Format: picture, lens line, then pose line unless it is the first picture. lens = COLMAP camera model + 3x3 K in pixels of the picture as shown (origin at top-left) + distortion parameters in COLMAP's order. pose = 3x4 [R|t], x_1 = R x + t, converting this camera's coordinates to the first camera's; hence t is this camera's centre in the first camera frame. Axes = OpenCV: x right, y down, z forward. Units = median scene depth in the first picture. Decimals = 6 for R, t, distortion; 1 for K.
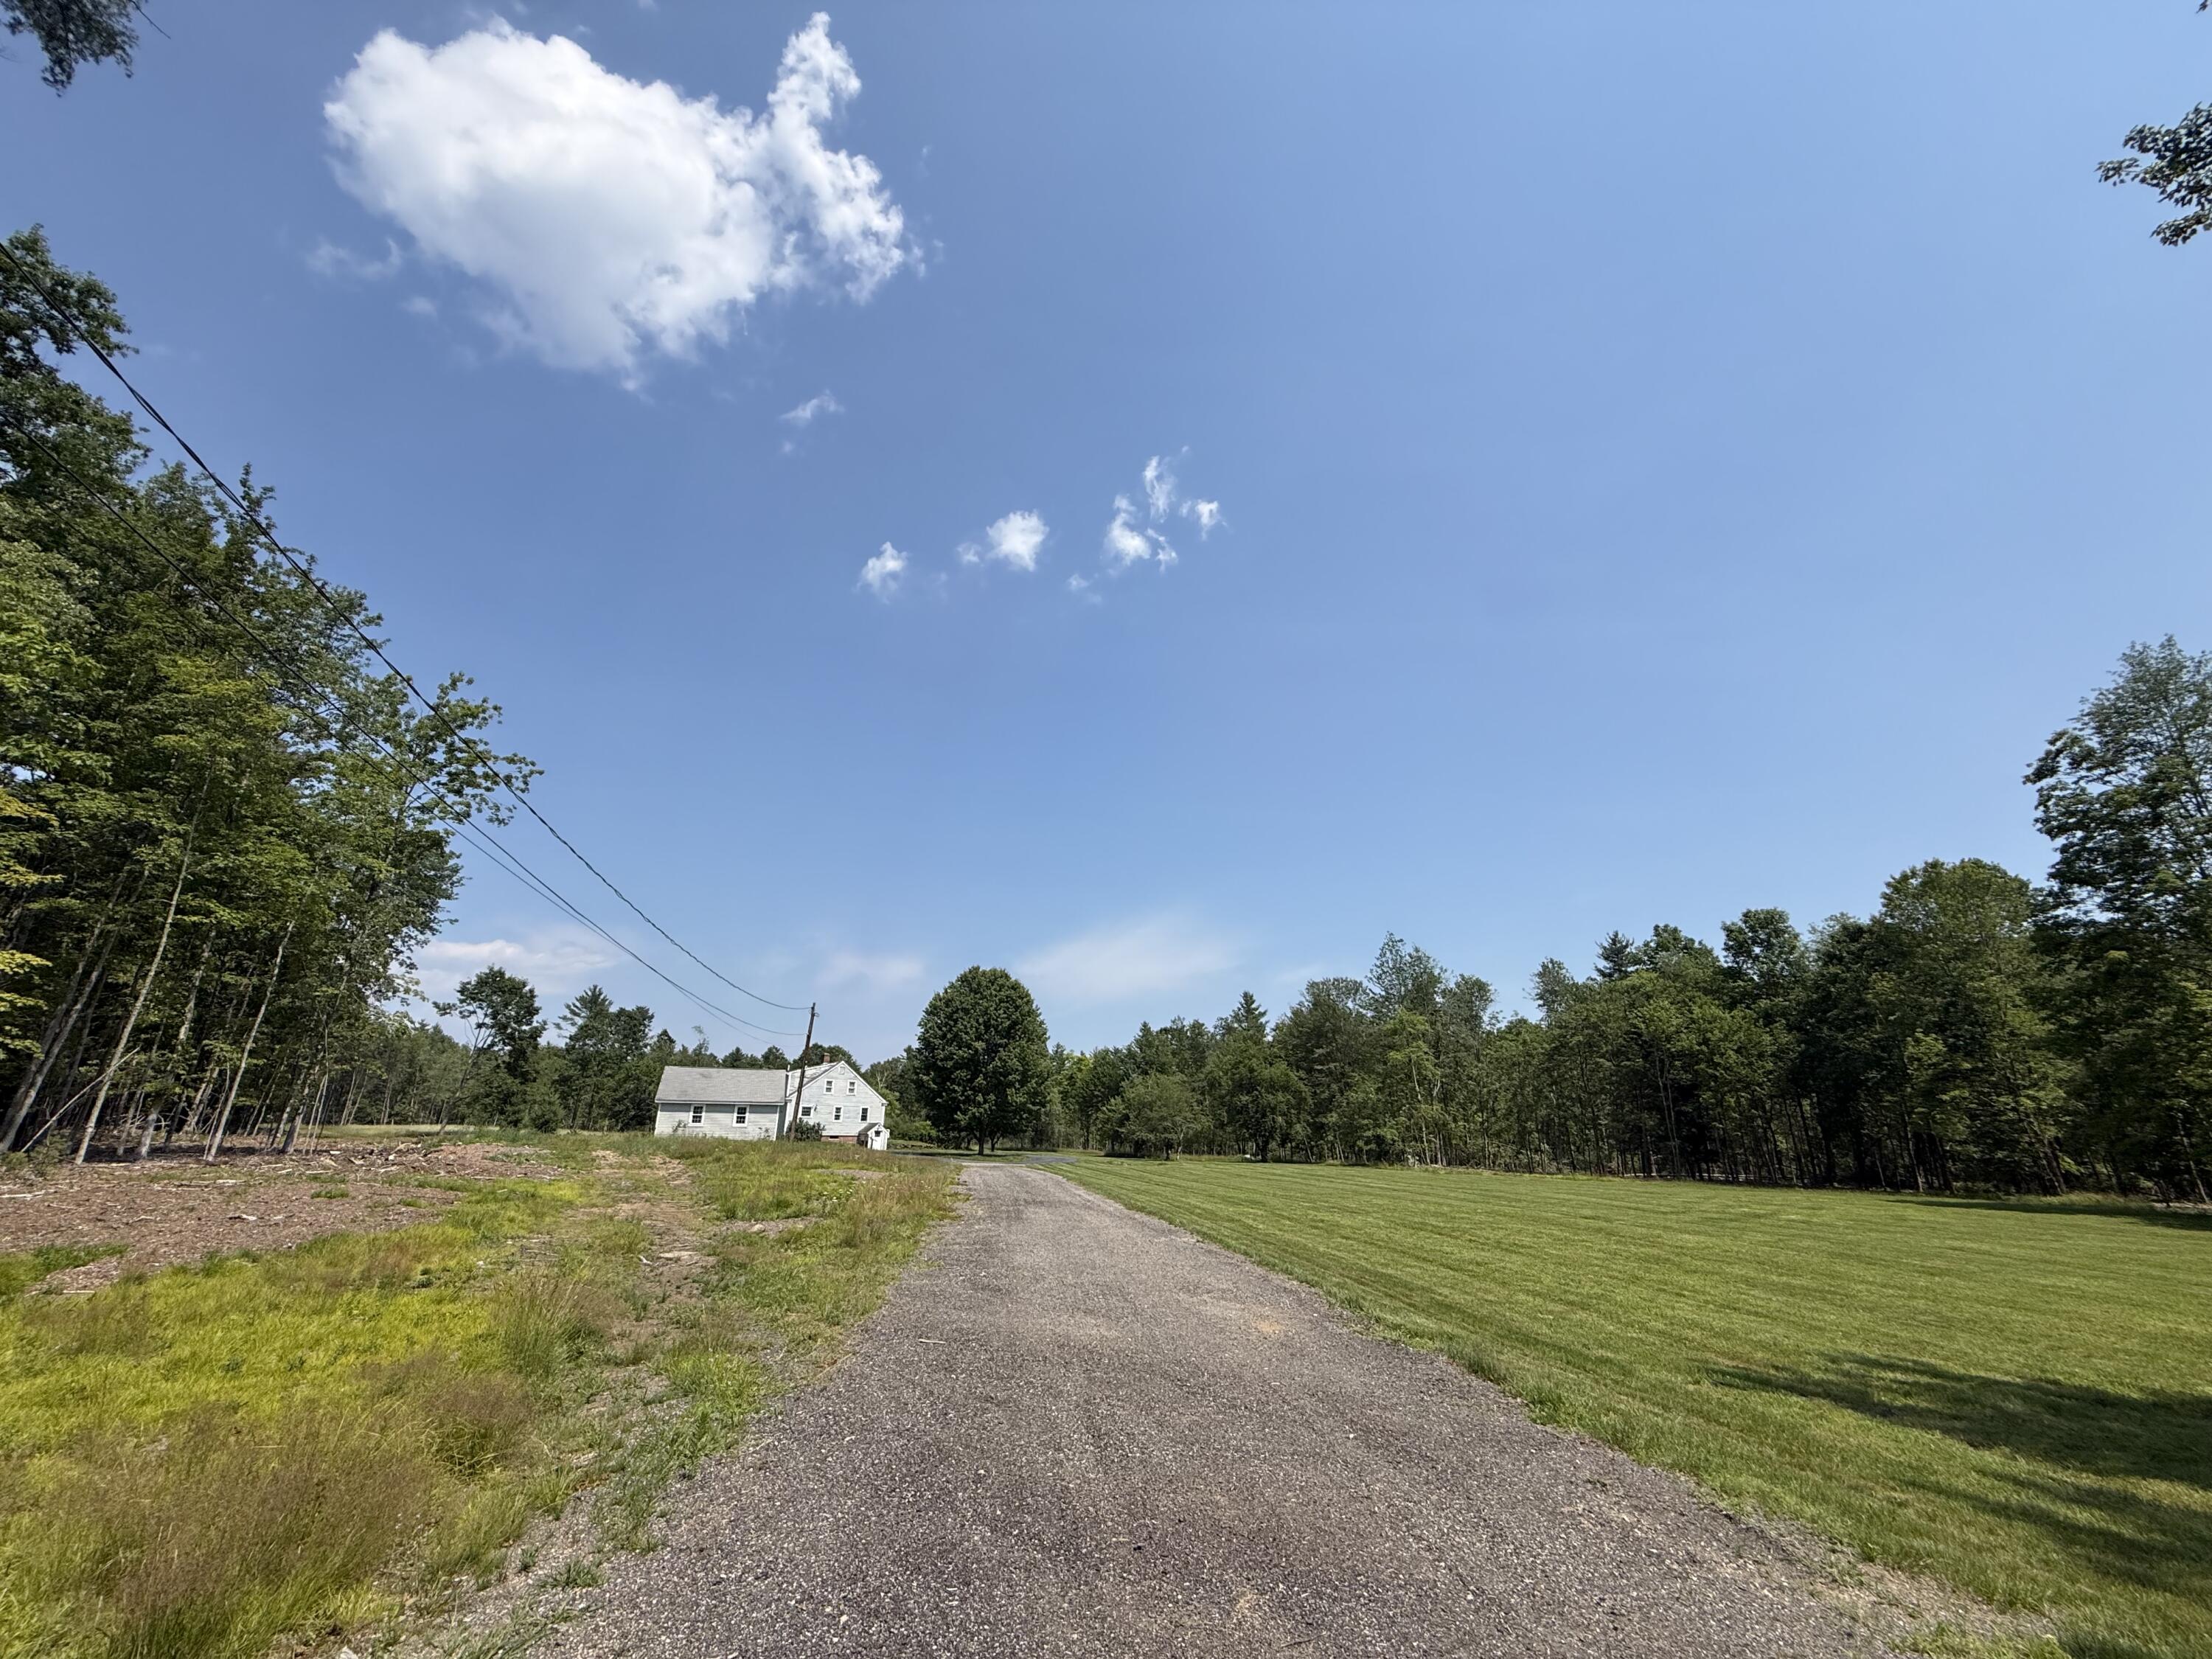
lens RADIAL K [[930.9, 0, 1106.0], [0, 930.9, 829.5], [0, 0, 1]] dist [-0.015611, 0.004579]
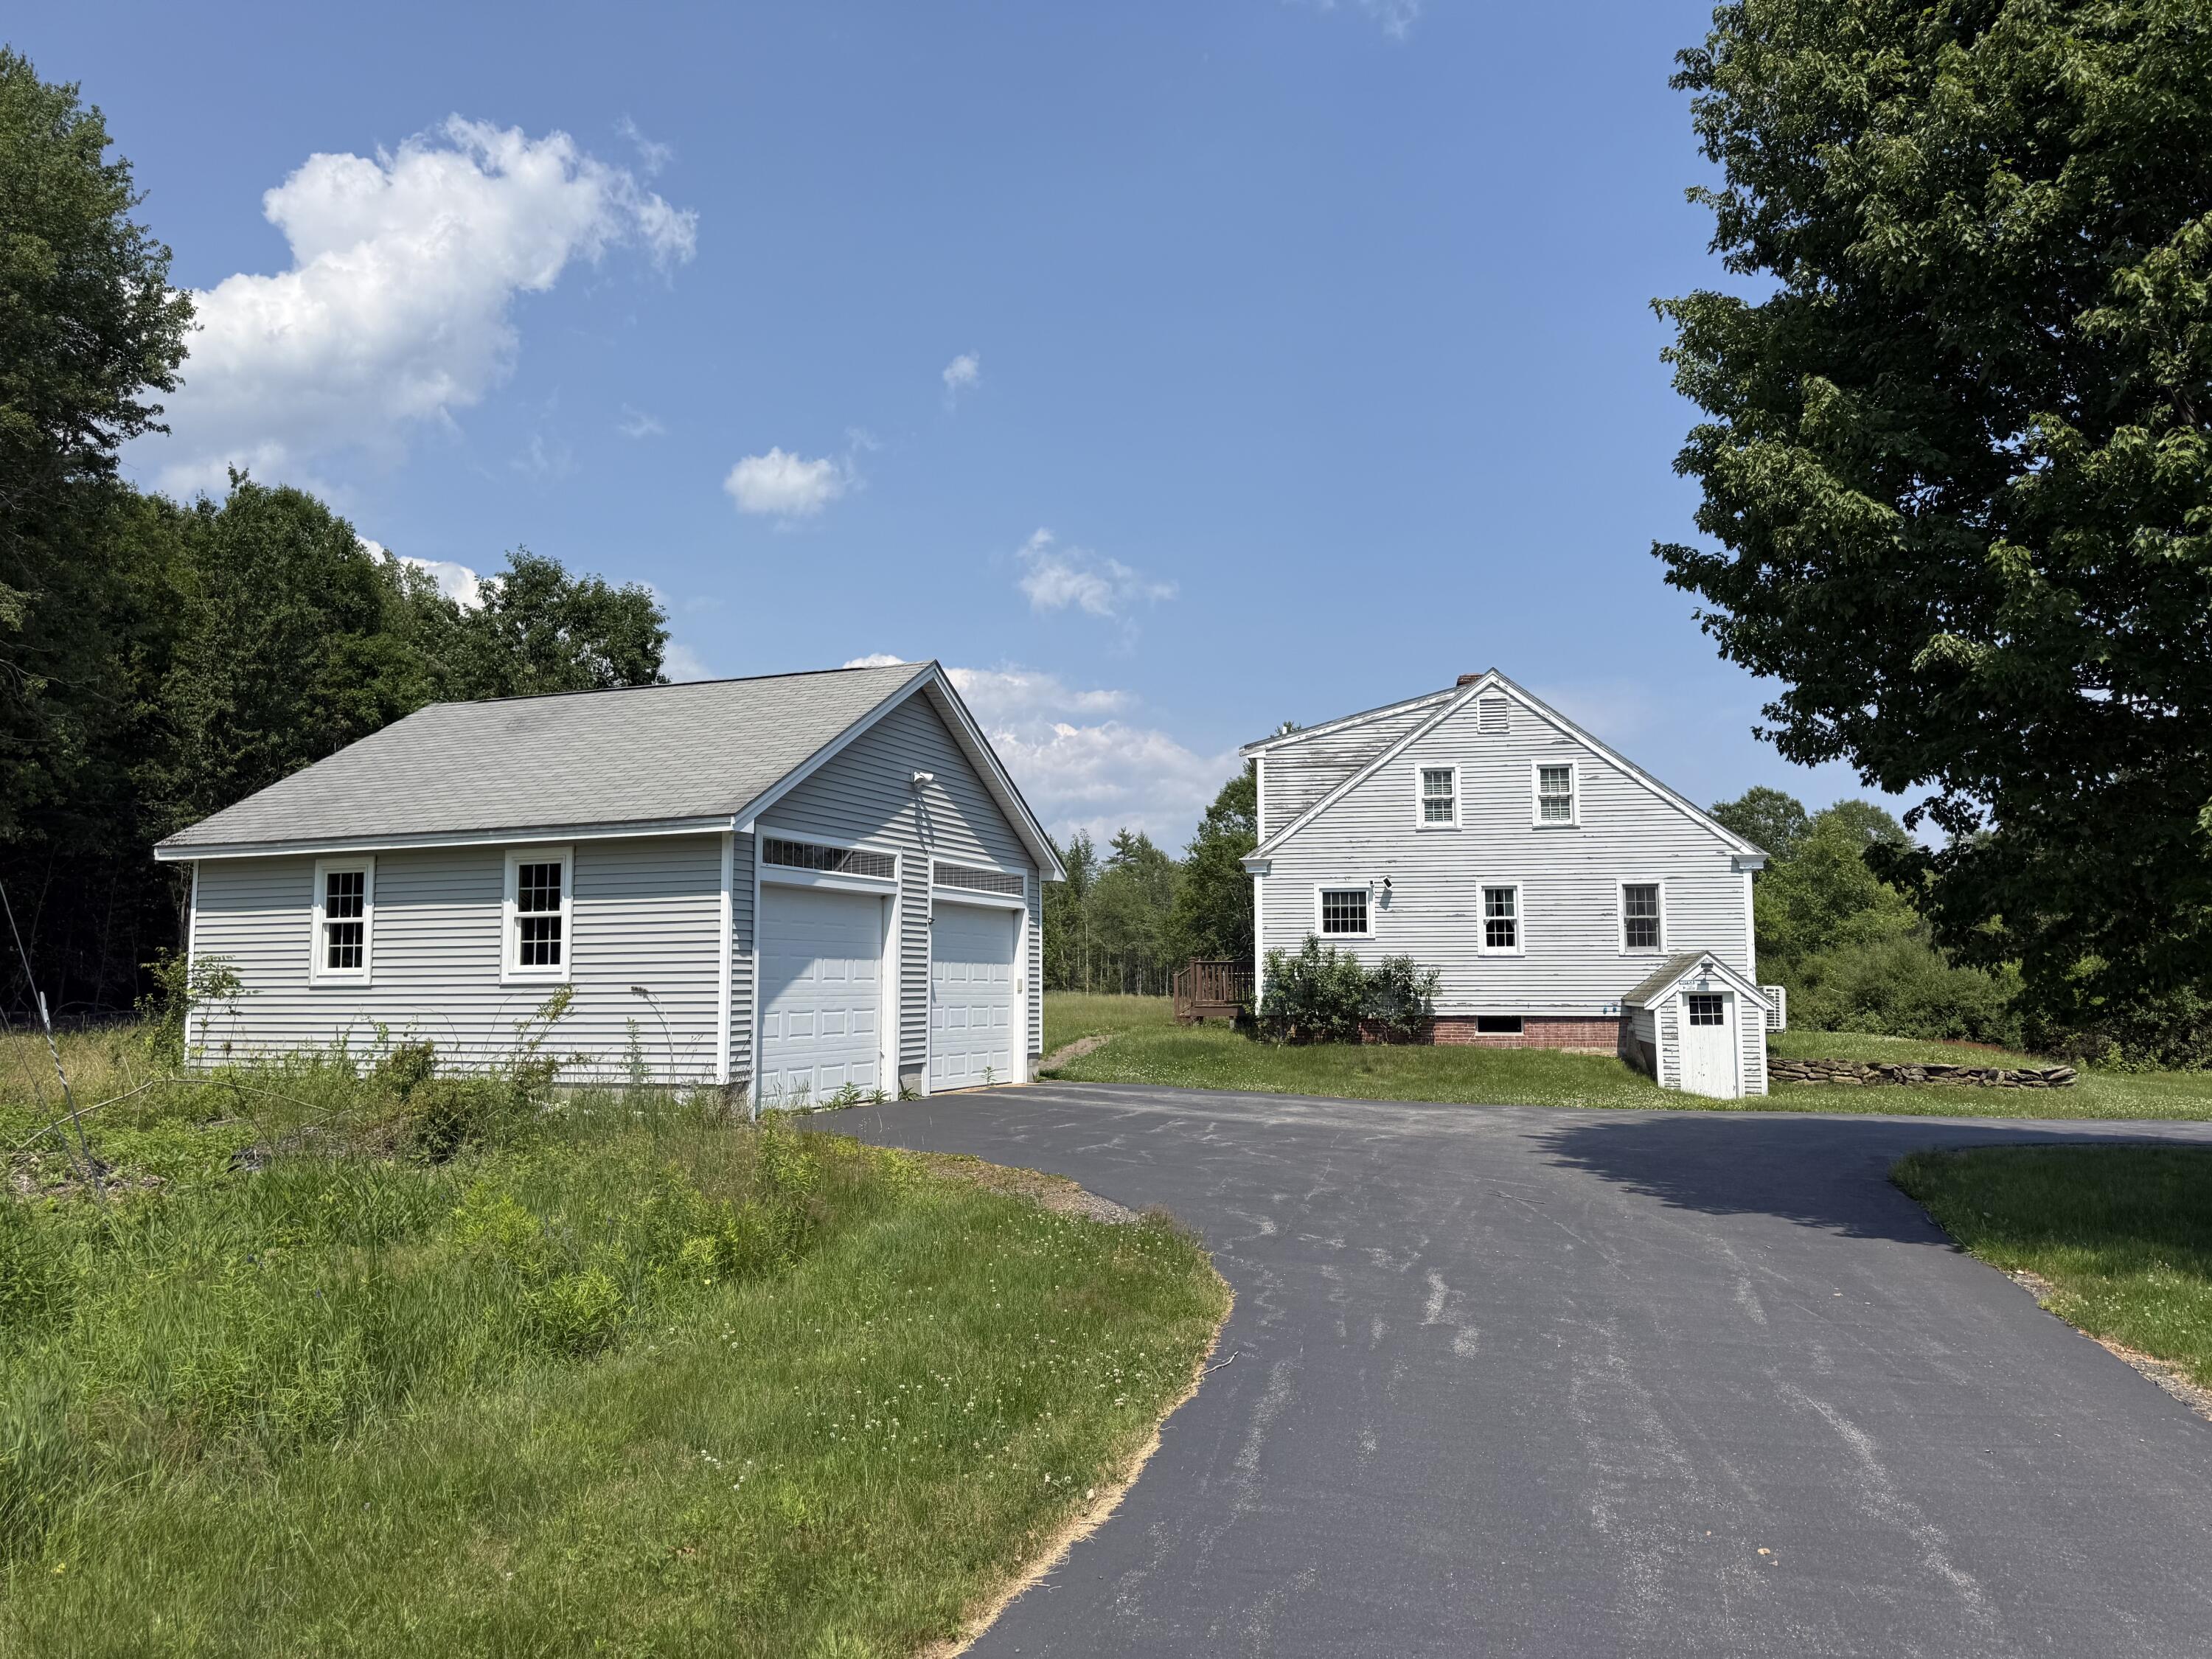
lens RADIAL K [[1514.1, 0, 1106.0], [0, 1514.1, 829.5], [0, 0, 1]] dist [0.083688, 0.001191]
pose [[0.785821, -0.080391, -0.613207, -0.149057], [0.208142, 0.968053, 0.139821, 0.223879], [0.582376, -0.237508, 0.777450, 0.696504]]
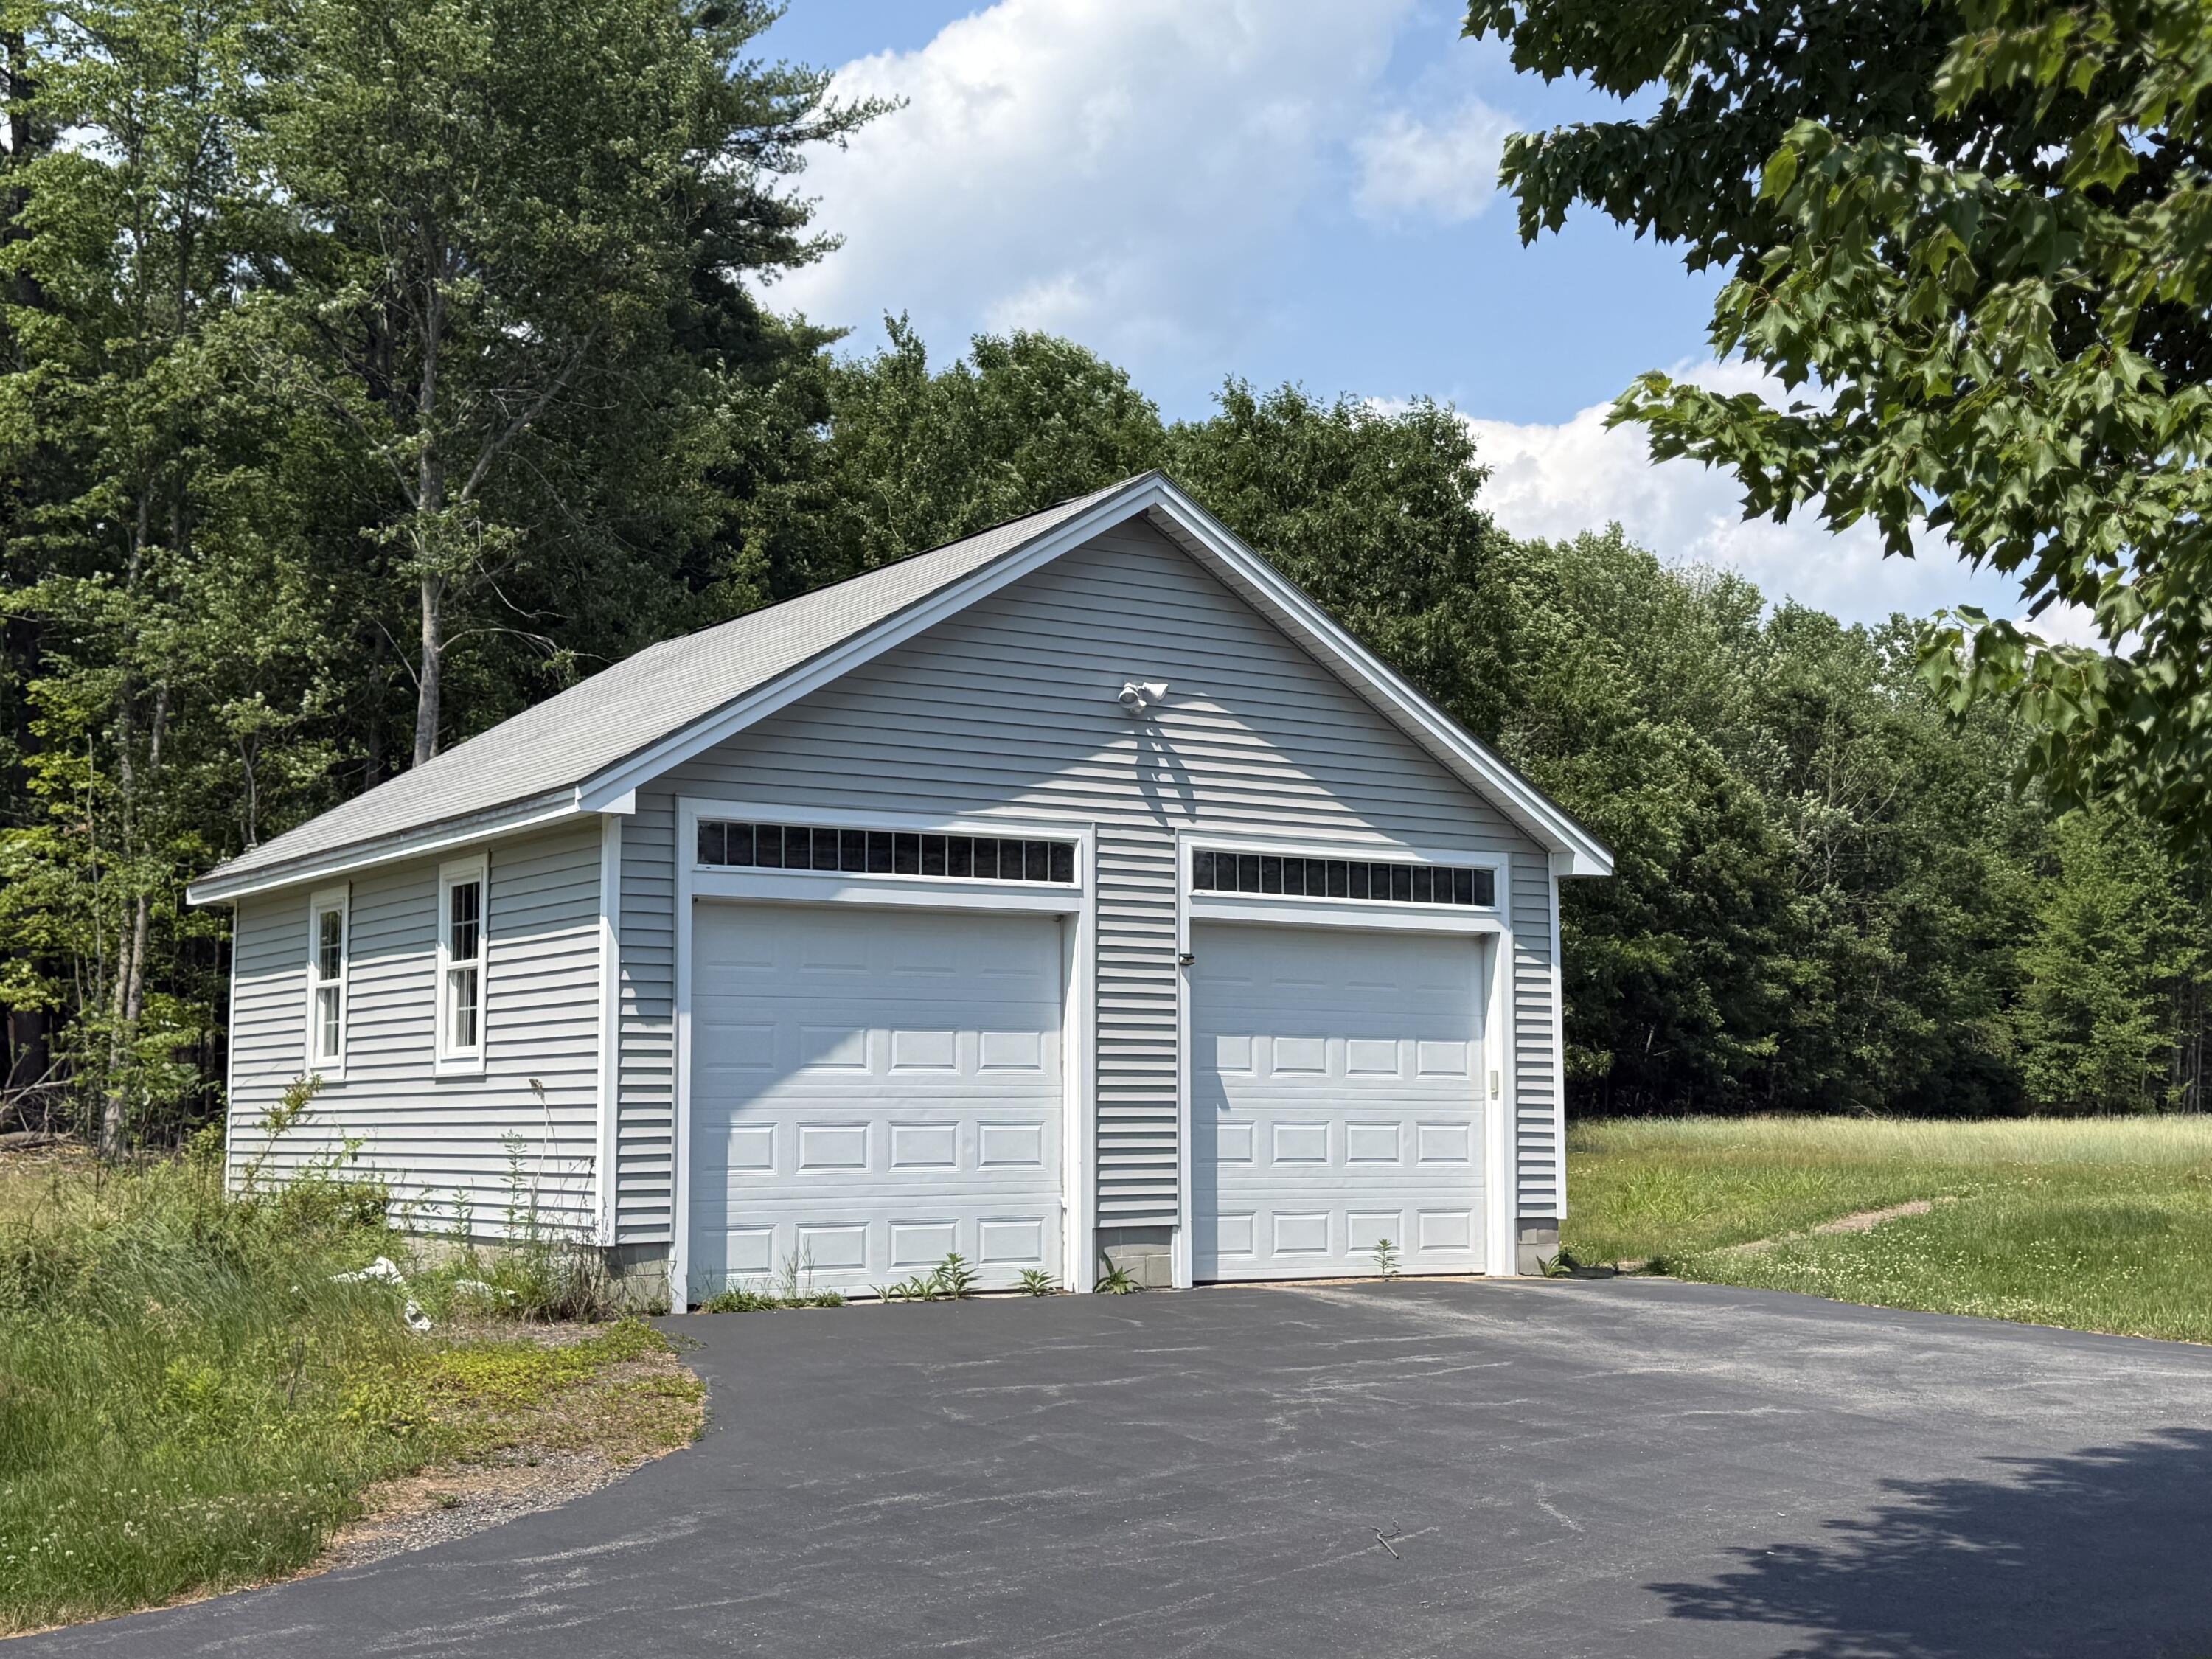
lens RADIAL K [[2751.4, 0, 1106.0], [0, 2751.4, 829.5], [0, 0, 1]] dist [0.101904, 0.005123]
pose [[0.301634, -0.114650, -0.946505, -0.105153], [0.306944, 0.951568, -0.017446, 0.254169], [0.902664, -0.285262, 0.322216, 0.777615]]
